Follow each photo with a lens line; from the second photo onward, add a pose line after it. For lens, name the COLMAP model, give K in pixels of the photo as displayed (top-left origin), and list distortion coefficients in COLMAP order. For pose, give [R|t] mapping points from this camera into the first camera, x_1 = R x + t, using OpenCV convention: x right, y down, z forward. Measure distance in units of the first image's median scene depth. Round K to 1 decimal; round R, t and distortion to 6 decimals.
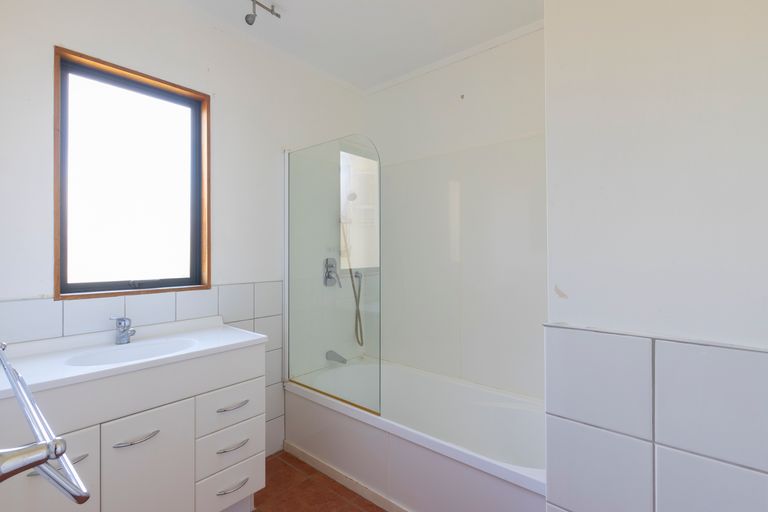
lens RADIAL K [[360.3, 0, 385.5], [0, 360.3, 250.9], [0, 0, 1]] dist [0.001948, 0.000146]
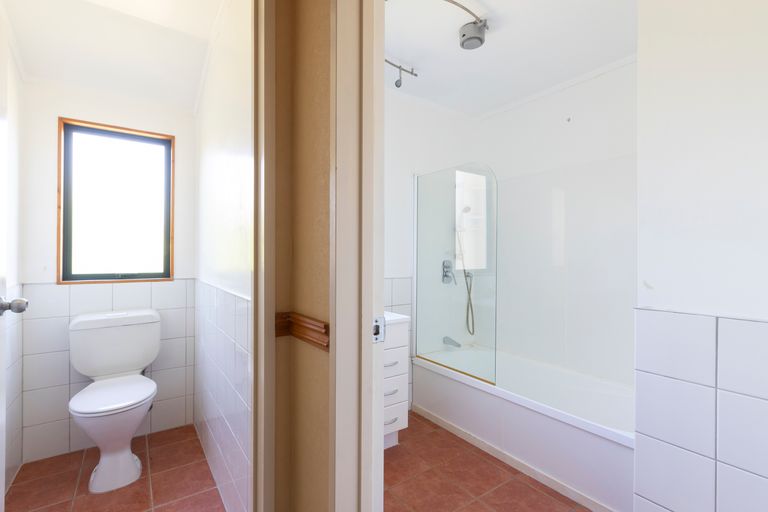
lens RADIAL K [[353.3, 0, 384.0], [0, 353.3, 256.0], [0, 0, 1]] dist [-0.002182, -0.000489]
pose [[0.966572, 0.008596, -0.256250, -0.056098], [-0.007136, 0.999953, 0.006626, -0.000726], [0.256295, -0.004575, 0.966588, -0.207697]]
